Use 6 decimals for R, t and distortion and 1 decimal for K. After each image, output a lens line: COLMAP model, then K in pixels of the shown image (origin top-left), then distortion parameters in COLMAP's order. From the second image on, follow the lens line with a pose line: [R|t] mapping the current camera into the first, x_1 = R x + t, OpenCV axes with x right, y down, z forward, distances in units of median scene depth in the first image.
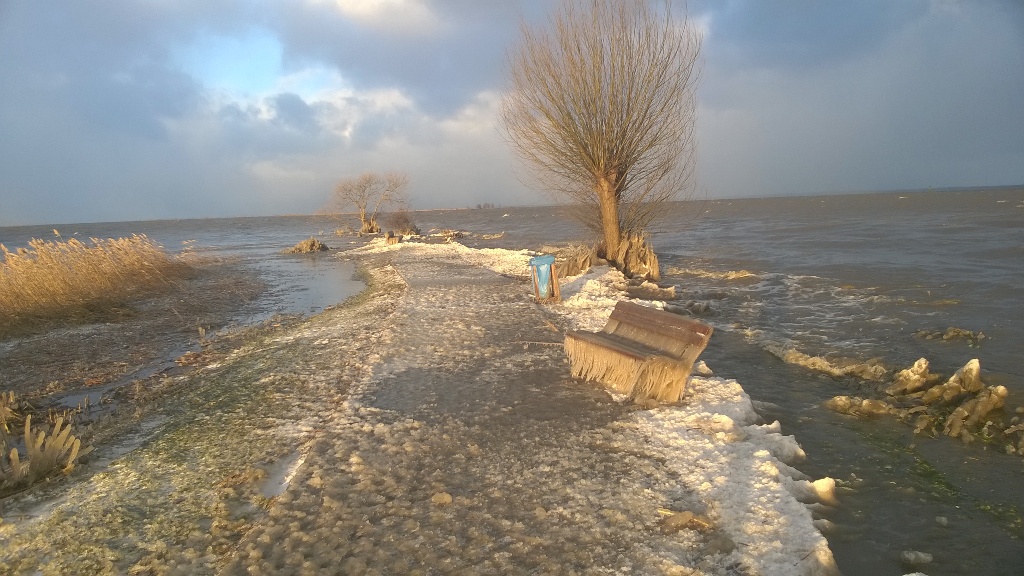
lens RADIAL K [[814.1, 0, 530.5], [0, 814.1, 292.2], [0, 0, 1]] dist [0.052164, -0.141999]
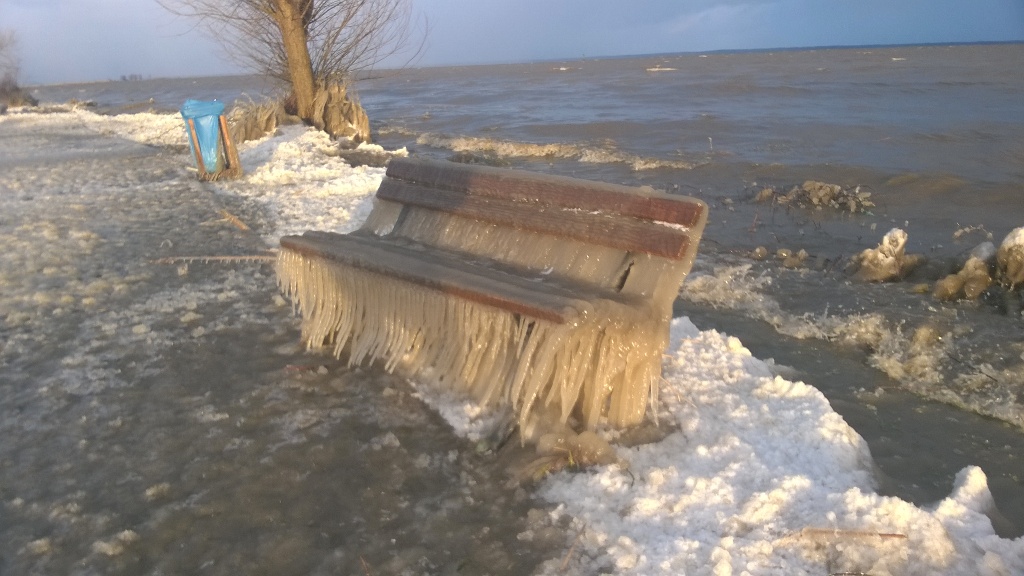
lens RADIAL K [[814.1, 0, 530.5], [0, 814.1, 292.2], [0, 0, 1]] dist [0.052164, -0.141999]
pose [[0.926378, -0.109063, 0.360456, 0.005728], [0.052410, 0.985169, 0.163387, 0.008079], [-0.372930, -0.132467, 0.918355, 0.317121]]
